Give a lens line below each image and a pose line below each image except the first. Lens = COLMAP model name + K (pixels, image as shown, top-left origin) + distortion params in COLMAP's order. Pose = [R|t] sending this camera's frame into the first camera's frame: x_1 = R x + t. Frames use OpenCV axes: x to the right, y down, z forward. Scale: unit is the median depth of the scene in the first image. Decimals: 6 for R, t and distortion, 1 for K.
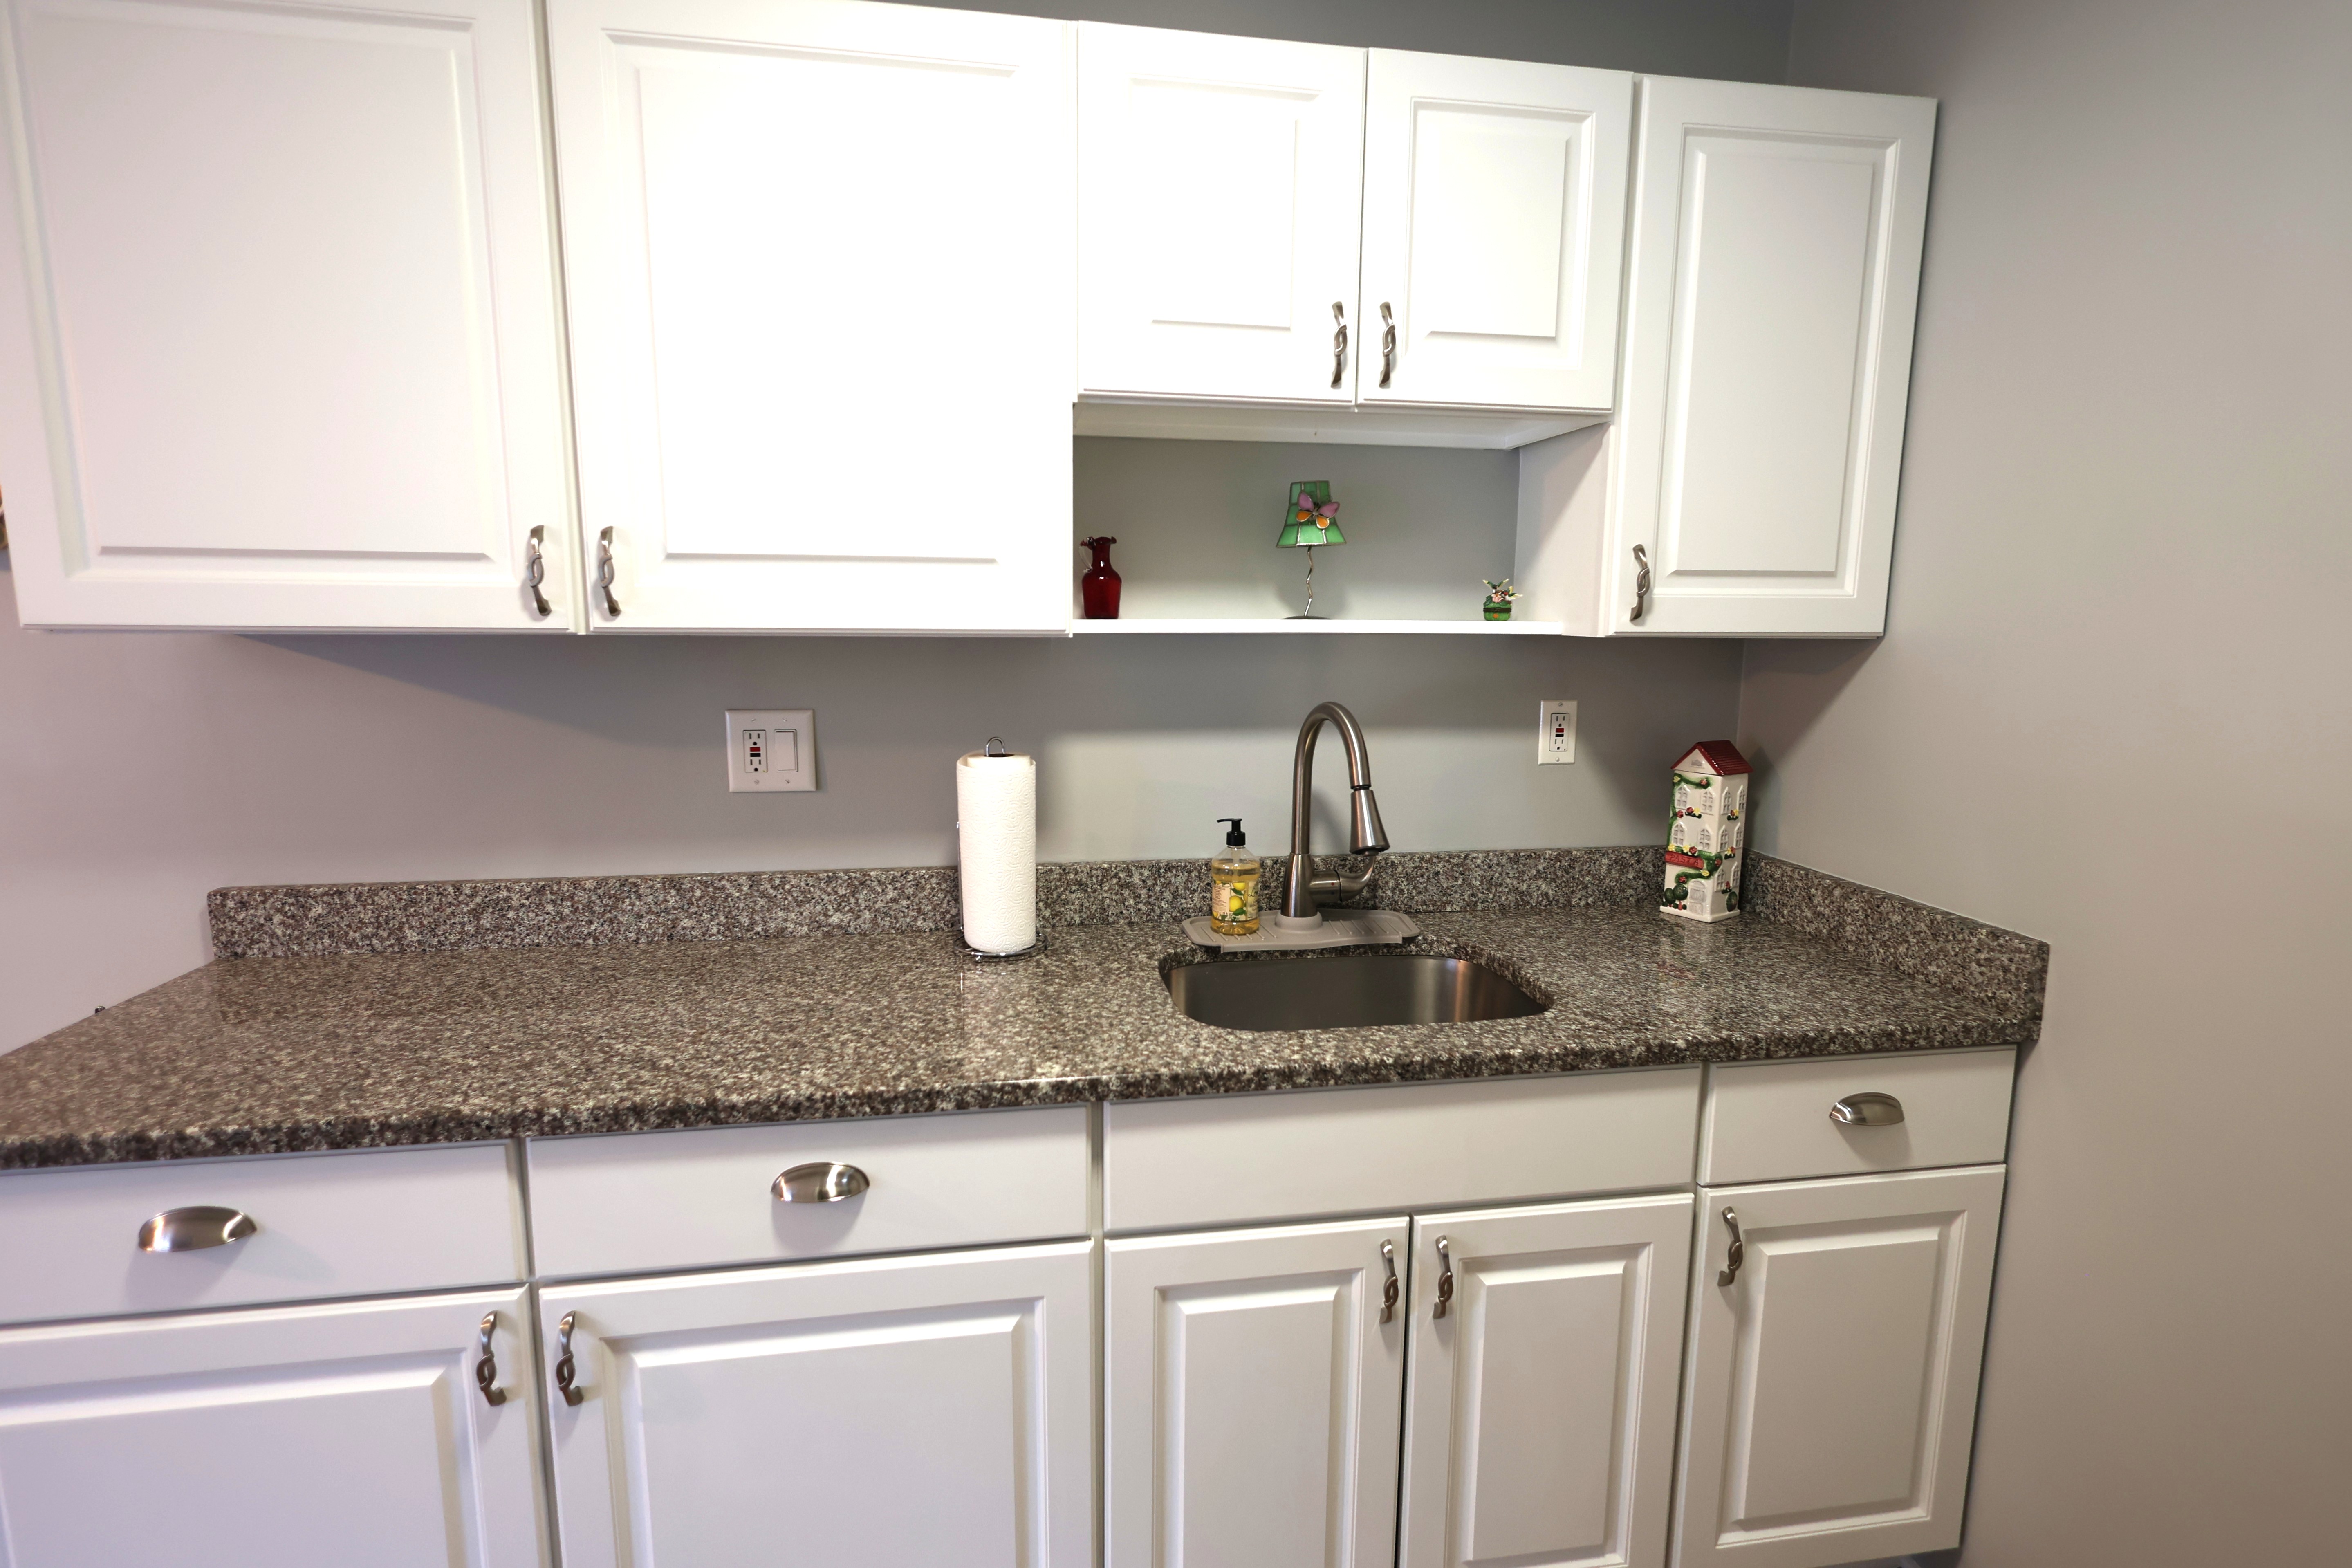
lens RADIAL K [[1142.0, 0, 1176.0], [0, 1142.0, 784.0], [0, 0, 1]] dist [0.000542, 0.000131]
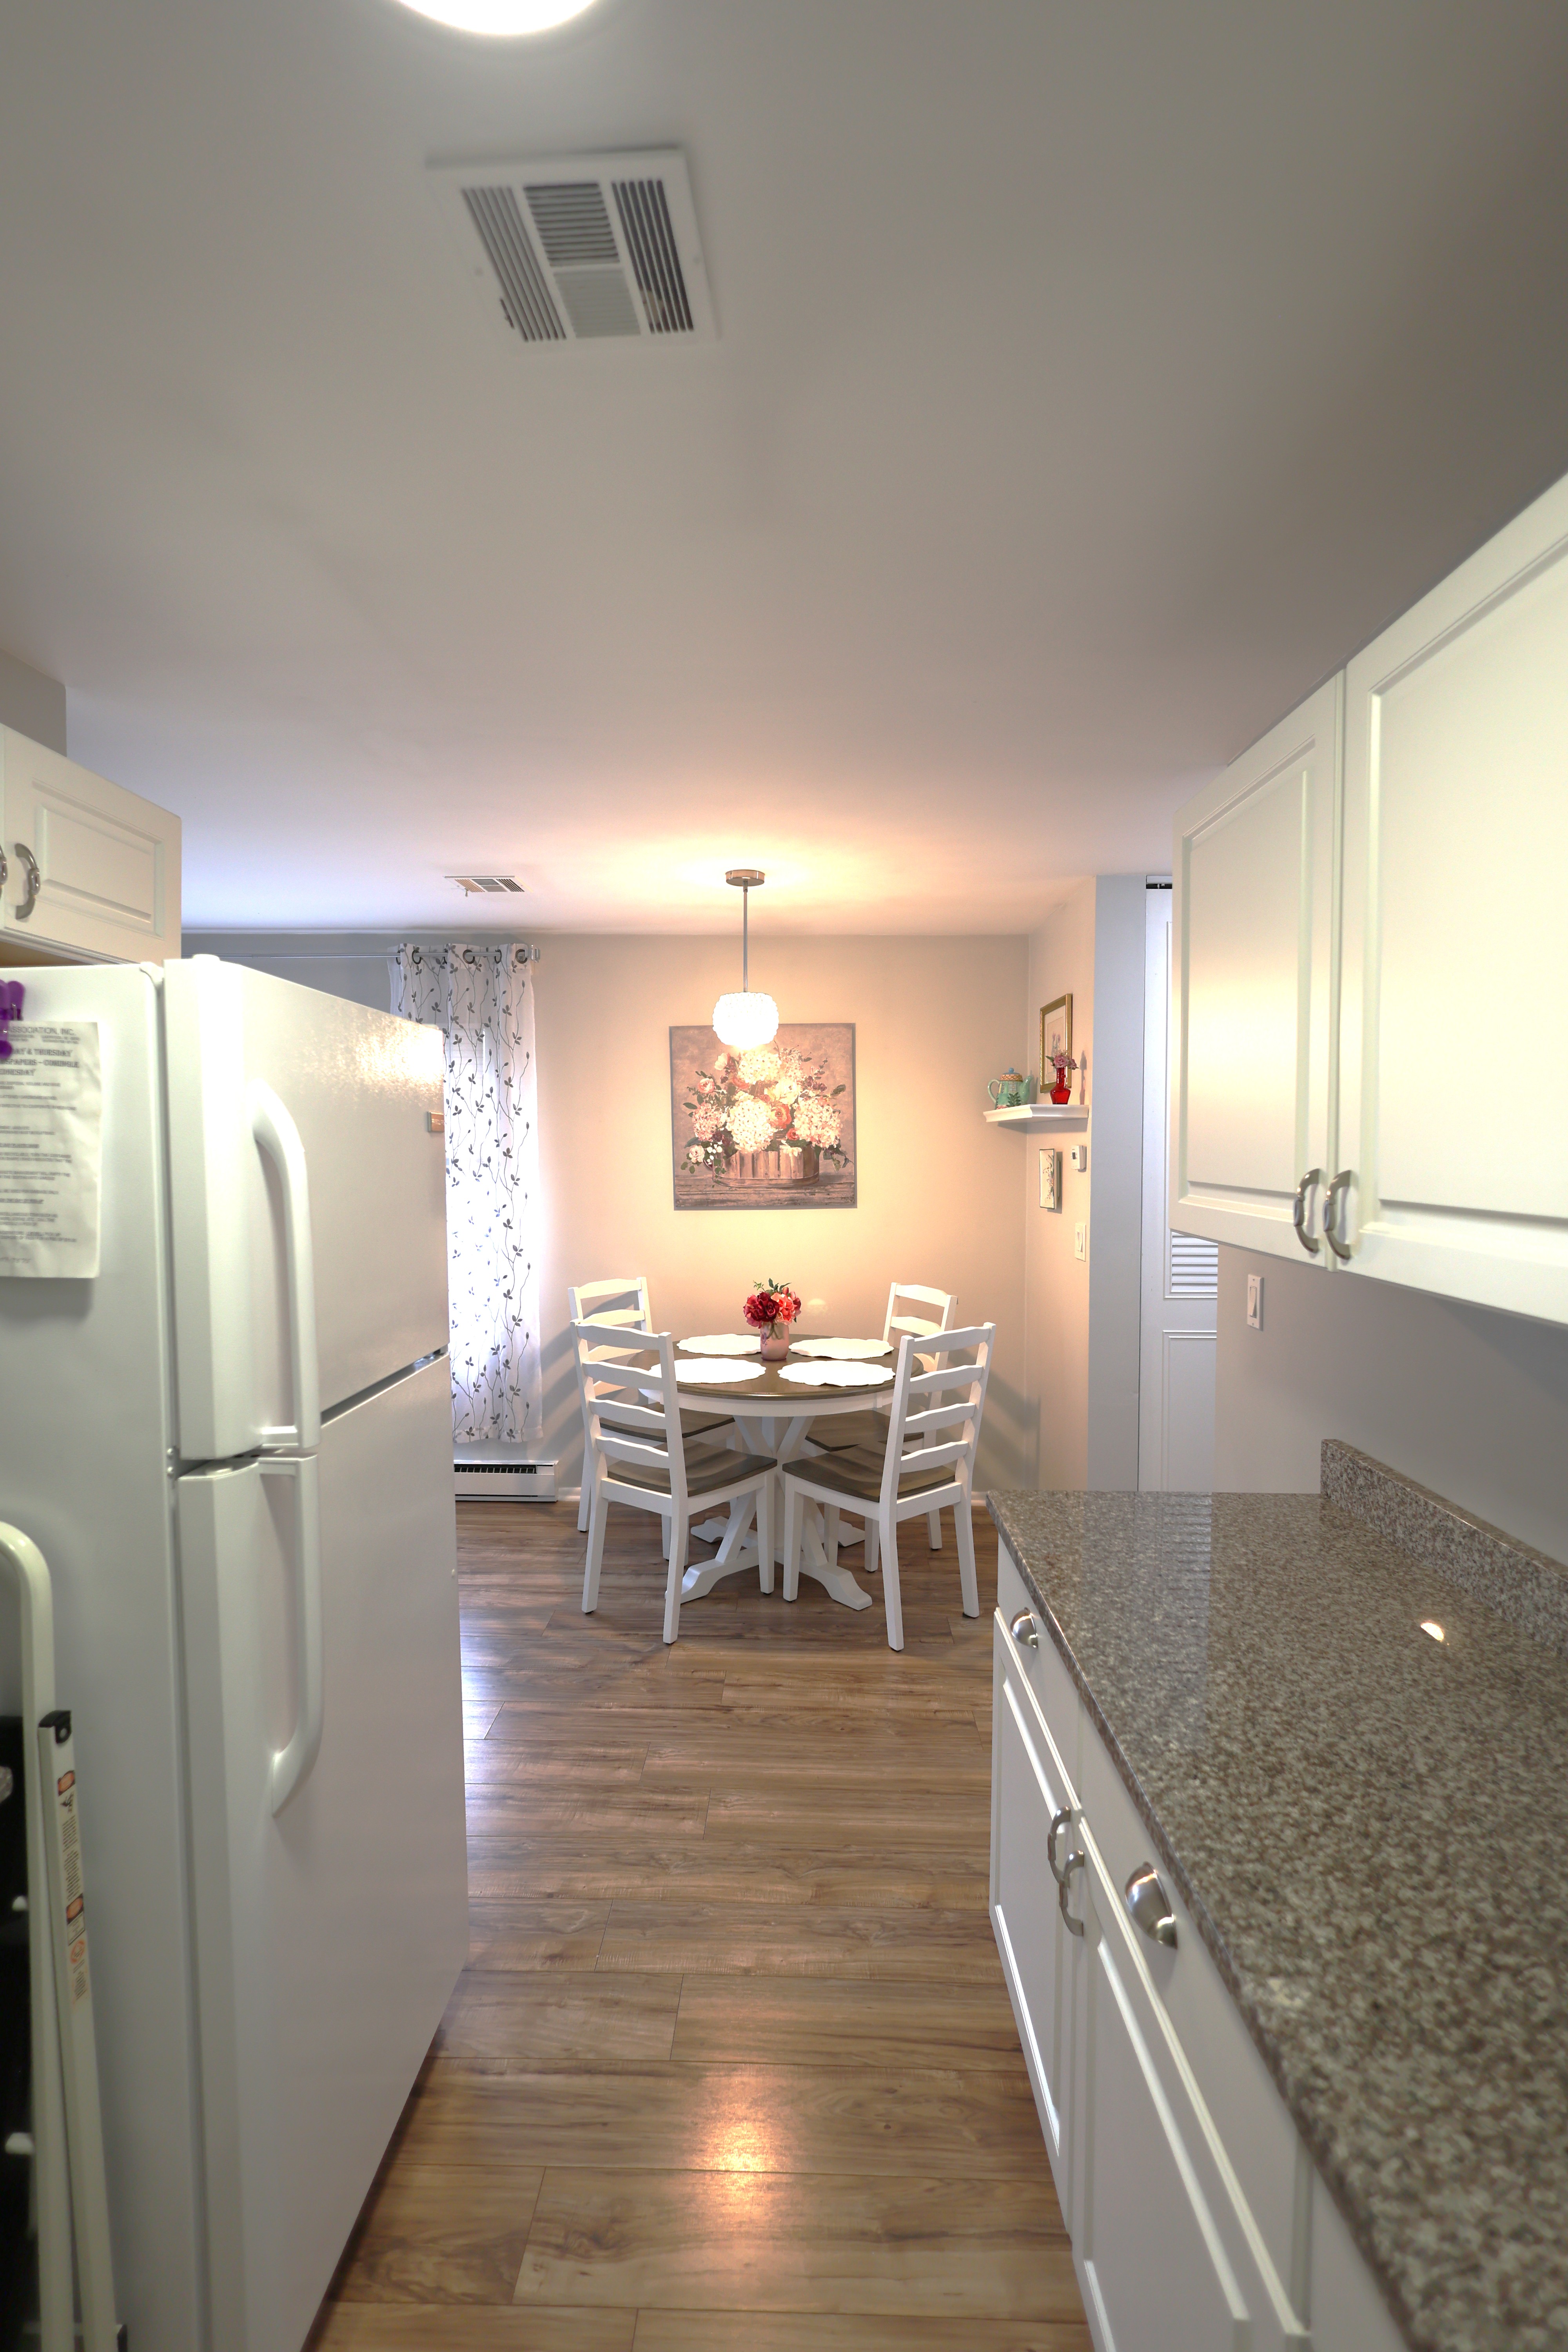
lens RADIAL K [[1088.6, 0, 784.0], [0, 1088.6, 1176.0], [0, 0, 1]] dist [-0.000971, 0.000440]
pose [[-0.178839, 0.027295, -0.983500, 0.517355], [-0.155528, 0.986263, 0.055653, -0.198707], [0.971508, 0.162914, -0.172137, 0.695650]]
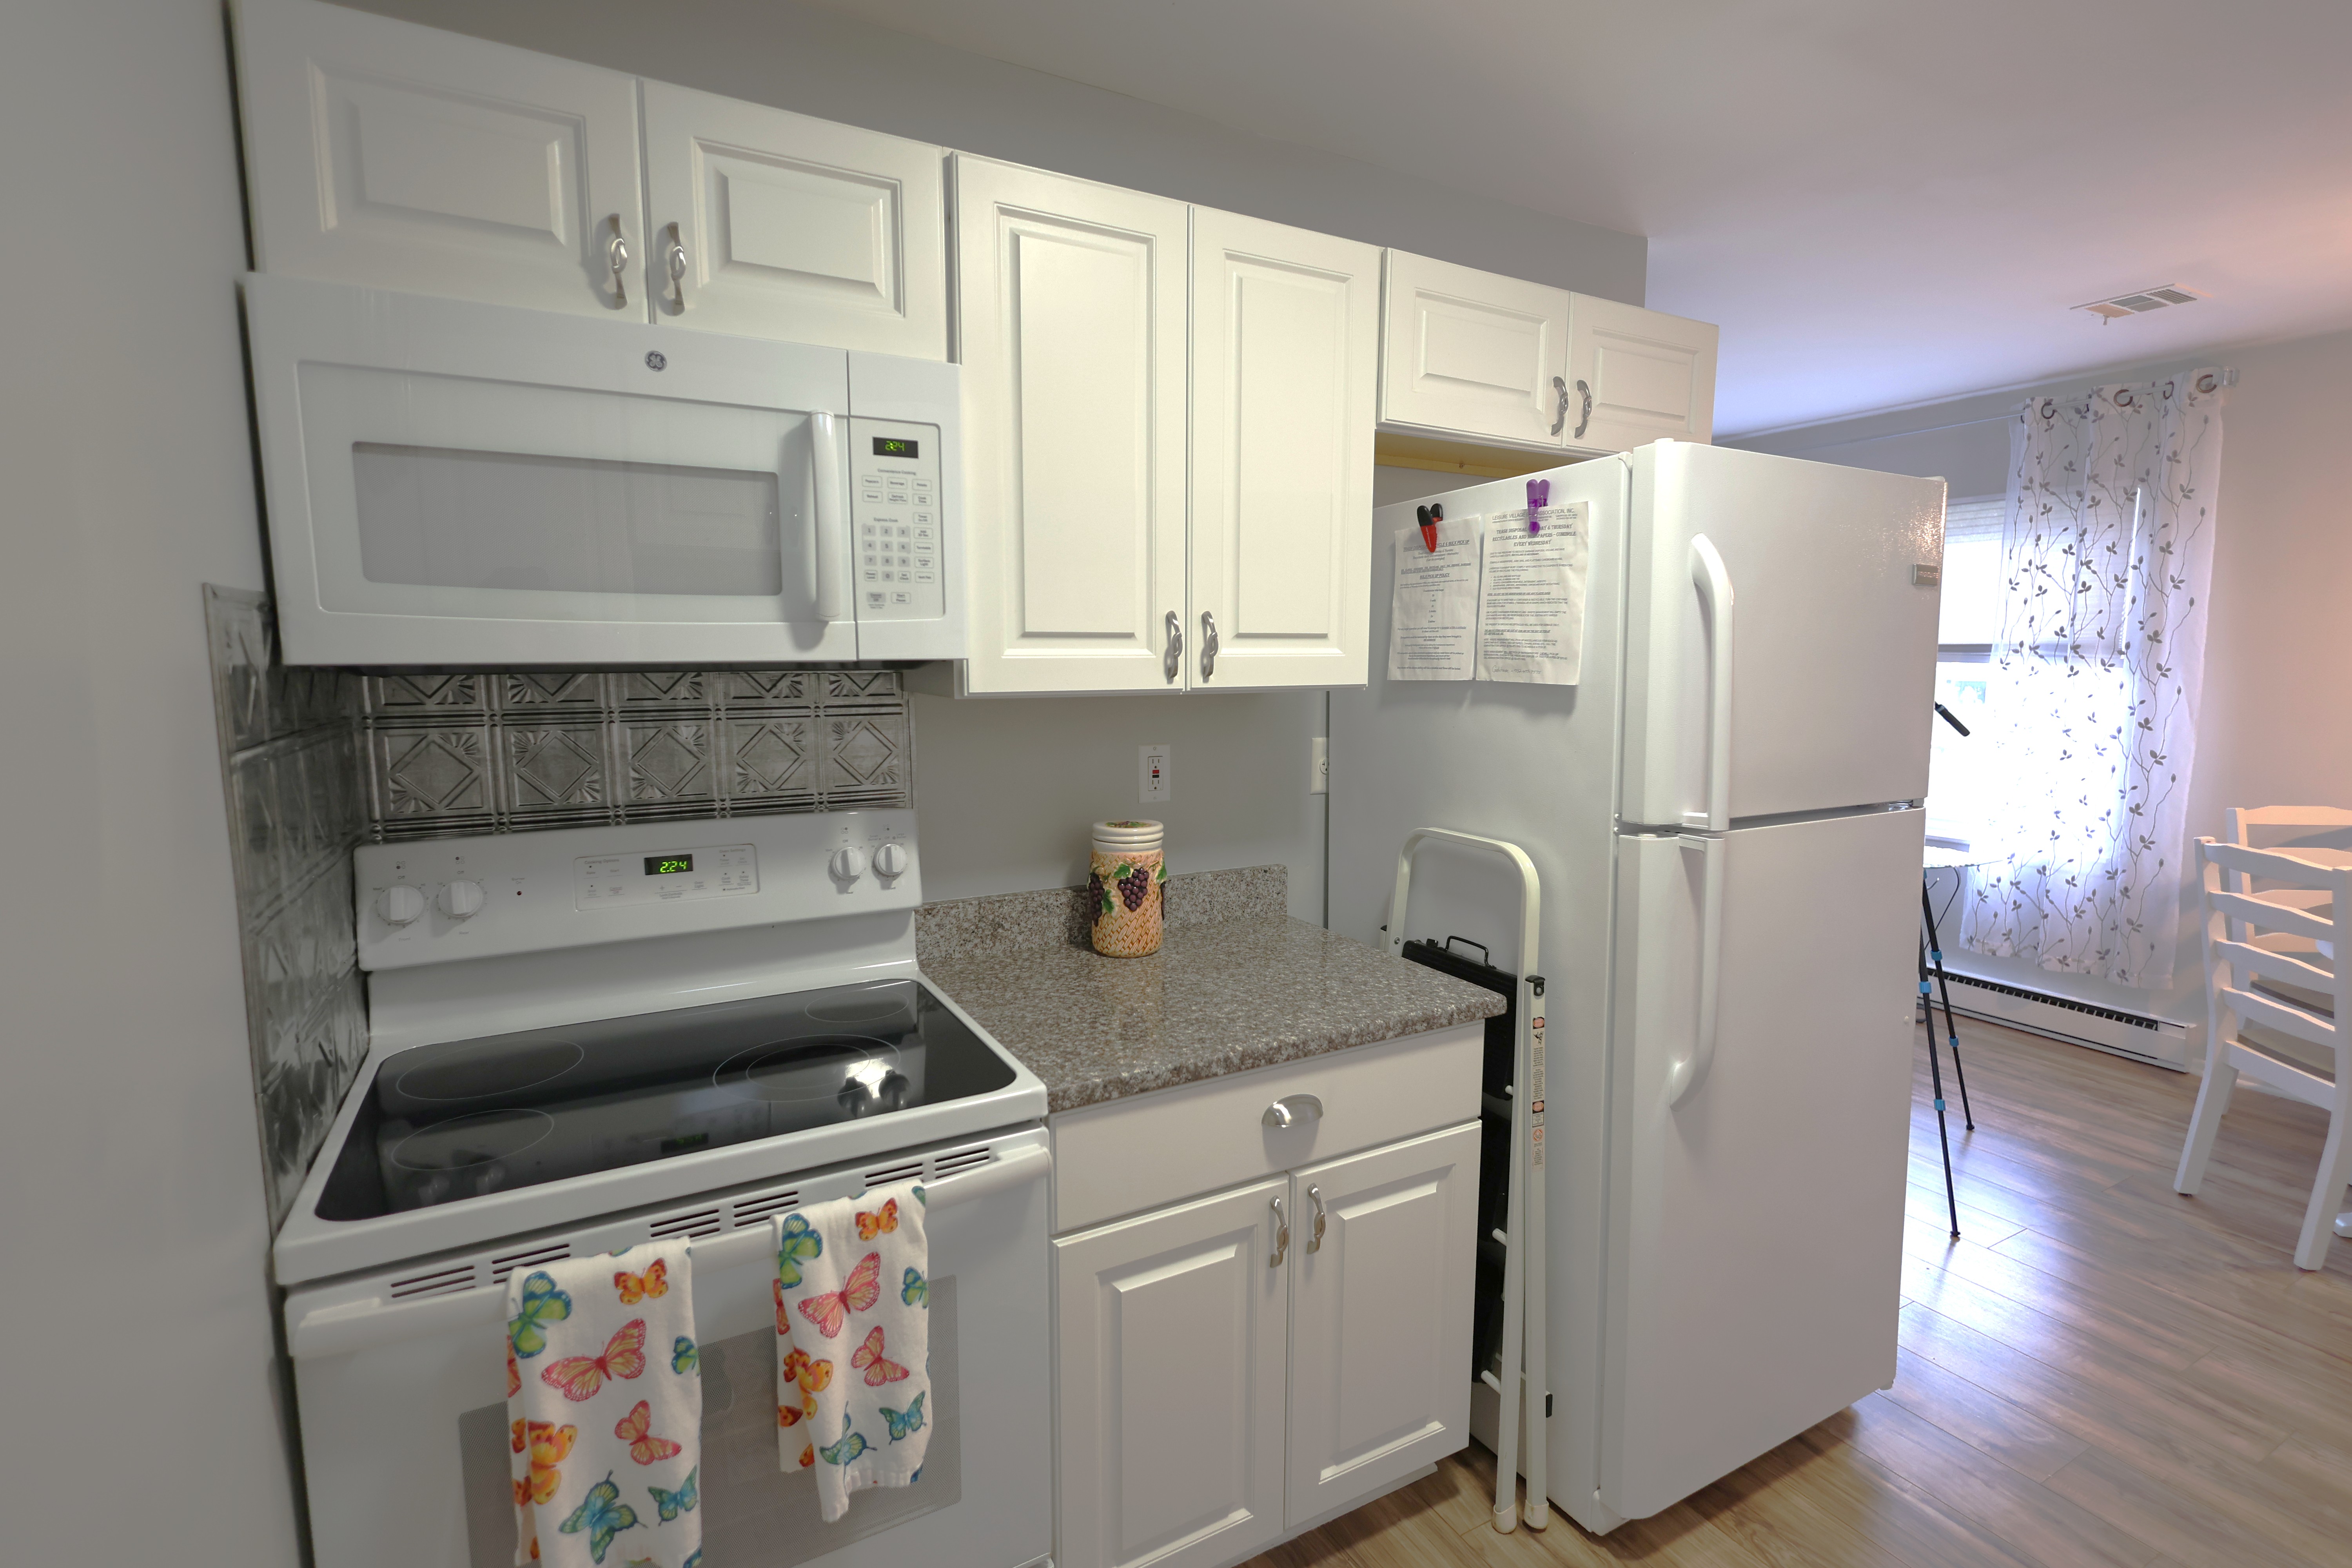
lens RADIAL K [[1088.6, 0, 1176.0], [0, 1088.6, 784.0], [0, 0, 1]] dist [-0.000971, 0.000440]
pose [[-0.941510, 0.037618, -0.334879, 0.607894], [-0.054785, 0.963442, 0.262255, -0.176048], [0.332502, 0.265262, -0.905030, 1.016003]]
